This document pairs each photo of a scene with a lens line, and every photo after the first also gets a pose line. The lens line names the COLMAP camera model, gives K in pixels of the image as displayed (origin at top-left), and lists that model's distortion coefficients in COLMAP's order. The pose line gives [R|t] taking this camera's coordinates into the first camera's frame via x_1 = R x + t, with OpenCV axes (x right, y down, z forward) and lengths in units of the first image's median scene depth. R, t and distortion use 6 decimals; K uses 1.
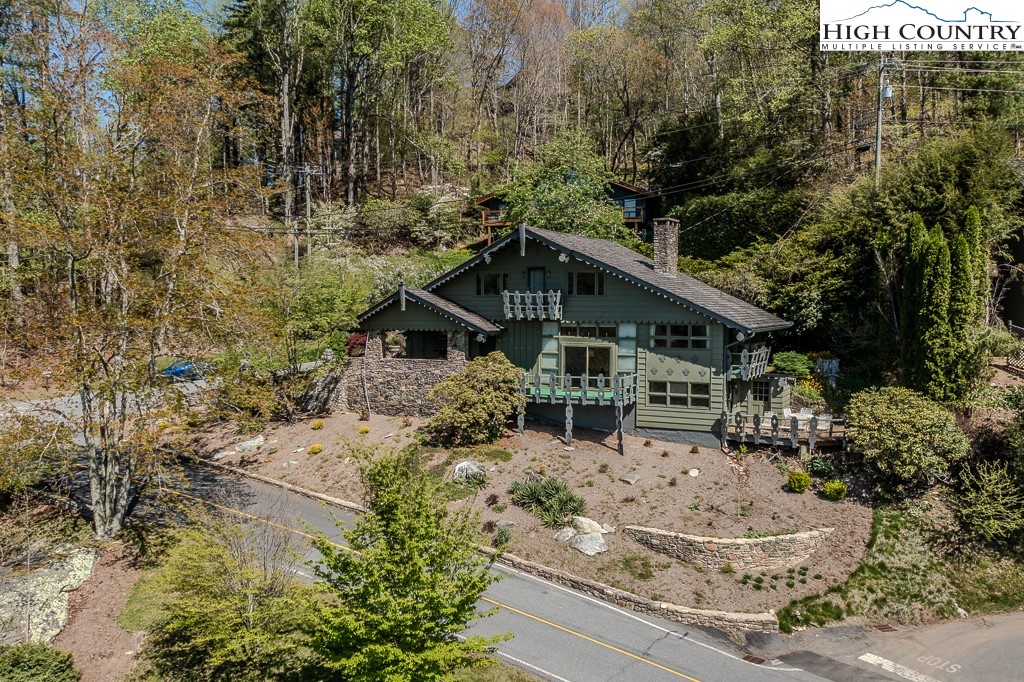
lens RADIAL K [[851.7, 0, 513.2], [0, 851.7, 342.0], [0, 0, 1]] dist [-0.012212, 0.005552]
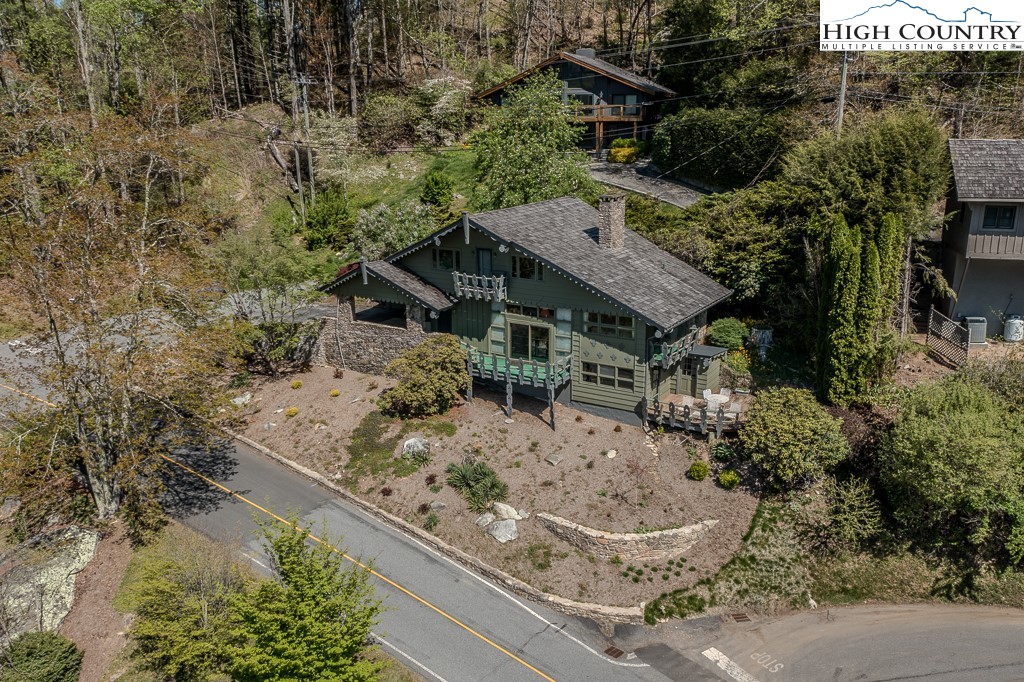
lens RADIAL K [[851.7, 0, 513.5], [0, 851.7, 346.4], [0, 0, 1]] dist [-0.012212, 0.005552]
pose [[0.997224, 0.004957, -0.074291, 0.158999], [0.012301, 0.973101, 0.230049, -0.235427], [0.073433, -0.230324, 0.970339, -0.066718]]
